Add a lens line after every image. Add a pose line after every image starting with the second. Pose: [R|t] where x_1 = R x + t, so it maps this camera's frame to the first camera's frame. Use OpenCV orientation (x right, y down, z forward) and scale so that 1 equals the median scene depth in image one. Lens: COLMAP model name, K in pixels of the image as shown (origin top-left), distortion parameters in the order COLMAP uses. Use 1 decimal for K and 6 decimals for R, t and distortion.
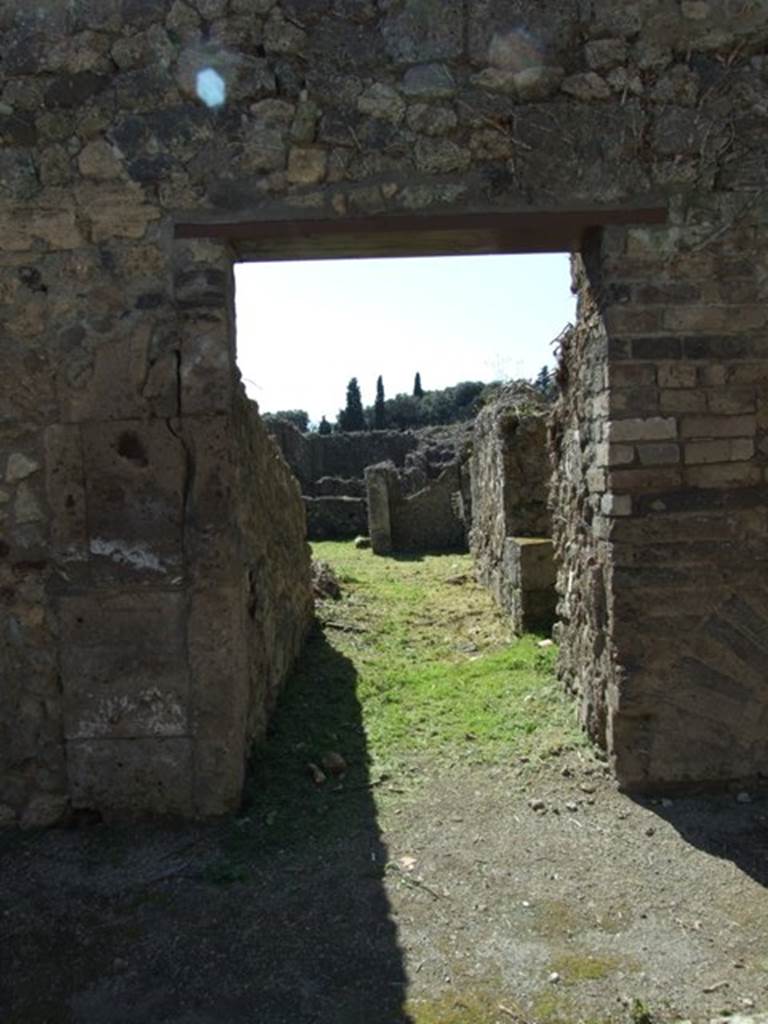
lens RADIAL K [[713.9, 0, 405.3], [0, 713.9, 517.9], [0, 0, 1]] dist [0.008636, 0.008775]
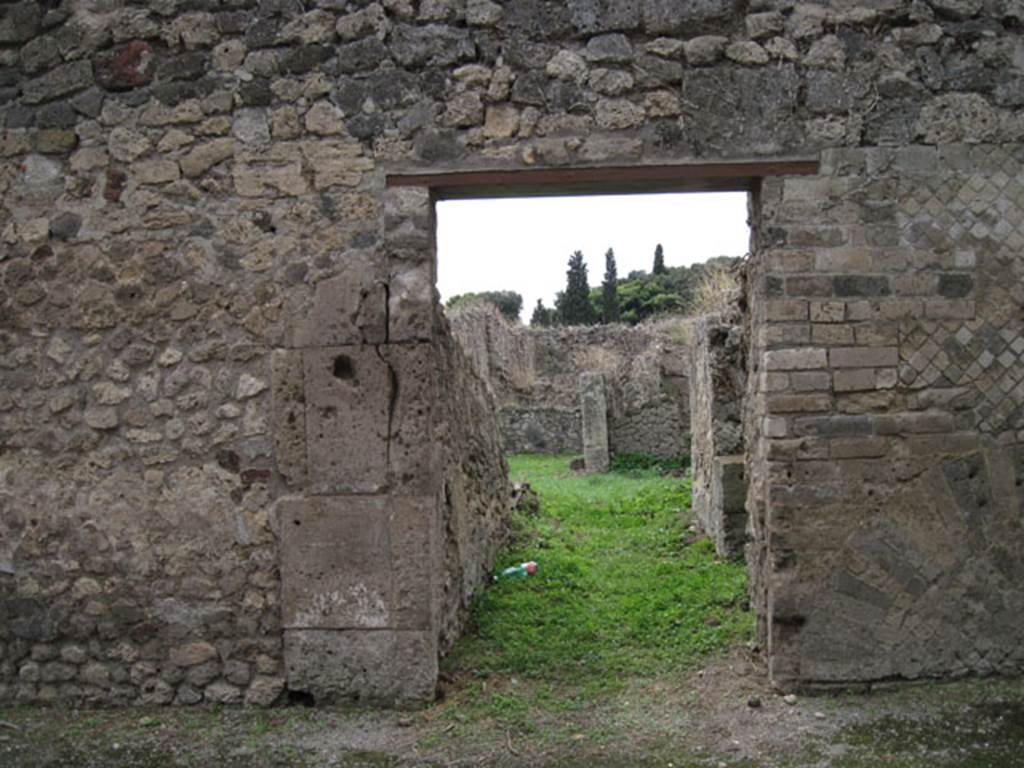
lens RADIAL K [[886.6, 0, 493.0], [0, 886.6, 386.3], [0, 0, 1]] dist [-0.006975, 0.022834]
pose [[0.987039, 0.005139, -0.160398, 0.074892], [-0.013138, 0.998720, -0.048849, -0.007481], [0.159942, 0.050323, 0.985843, -0.353452]]
